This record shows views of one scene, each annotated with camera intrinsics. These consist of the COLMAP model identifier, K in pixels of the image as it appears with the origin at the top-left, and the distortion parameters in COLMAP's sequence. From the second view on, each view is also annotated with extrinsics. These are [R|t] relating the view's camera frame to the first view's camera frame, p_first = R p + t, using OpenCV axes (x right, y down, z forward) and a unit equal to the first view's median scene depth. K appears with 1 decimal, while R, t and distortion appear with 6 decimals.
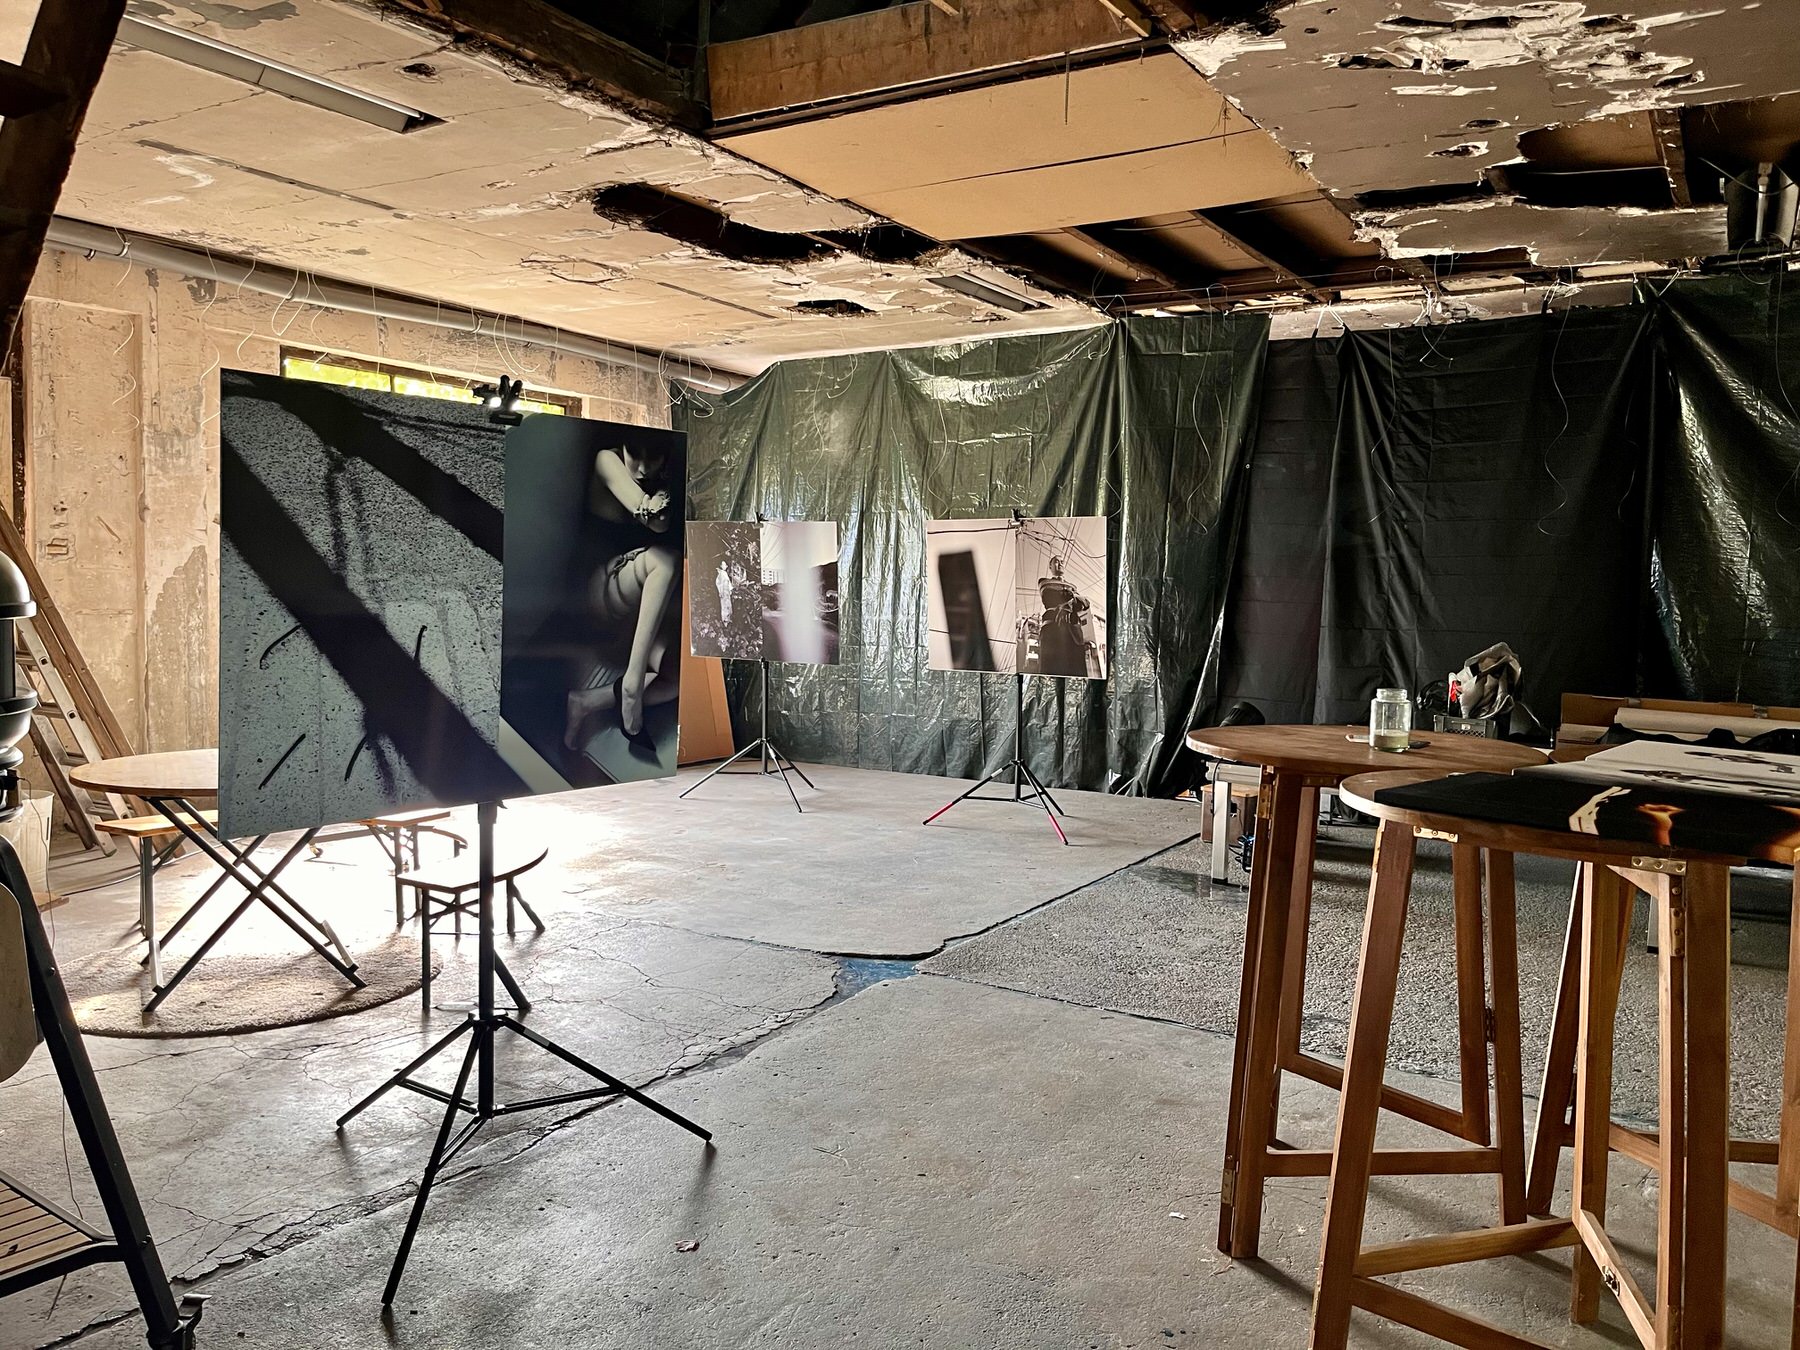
lens RADIAL K [[1368.1, 0, 900.0], [0, 1368.1, 675.0], [0, 0, 1]] dist [0.071538, -0.111868]
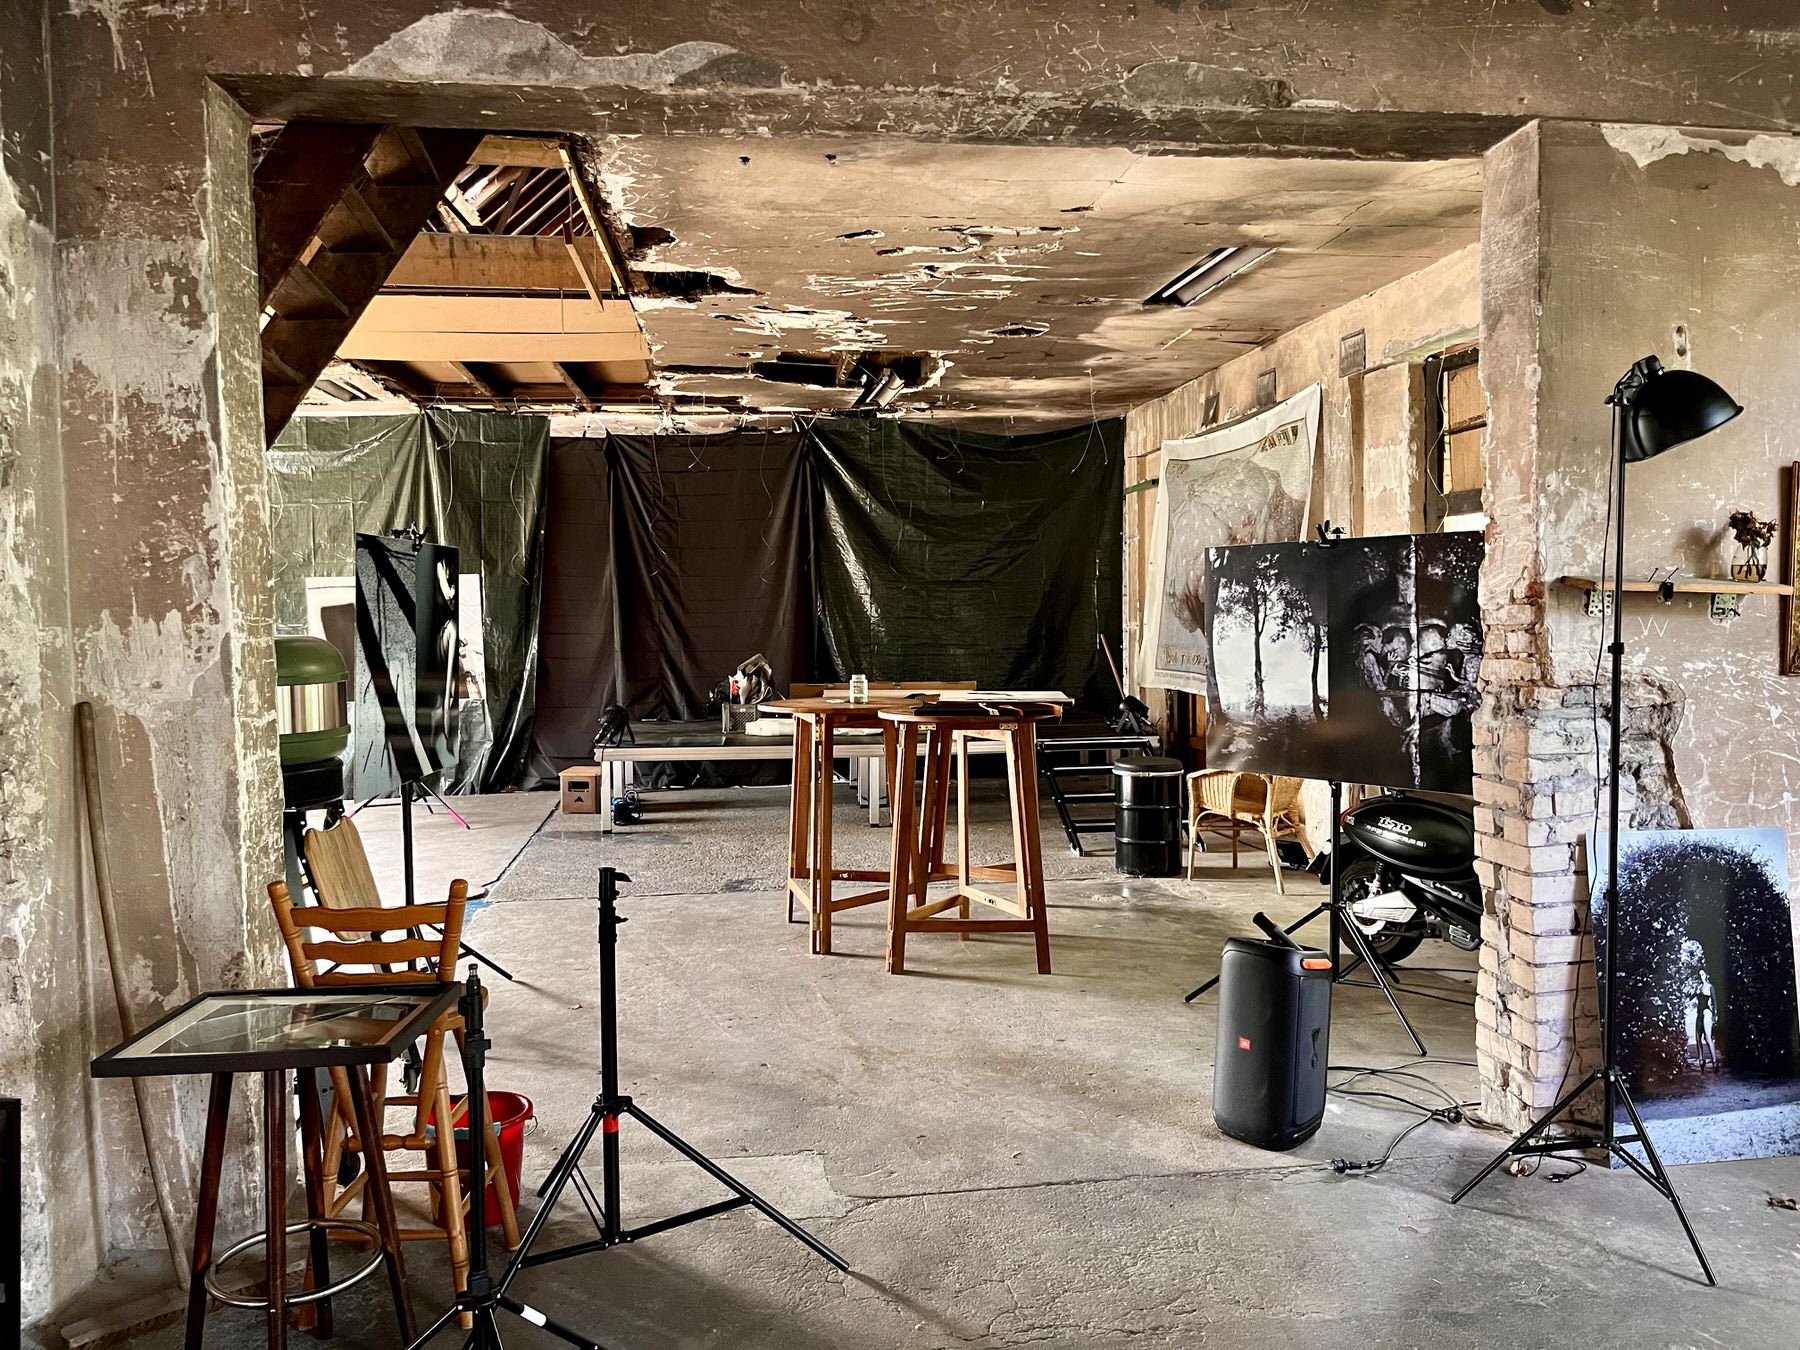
lens RADIAL K [[1368.1, 0, 900.0], [0, 1368.1, 675.0], [0, 0, 1]] dist [0.071538, -0.111868]
pose [[0.779436, -0.064945, 0.623107, -0.403757], [0.075981, 0.997070, 0.008880, -0.001461], [-0.621858, 0.040423, 0.782086, -0.304008]]
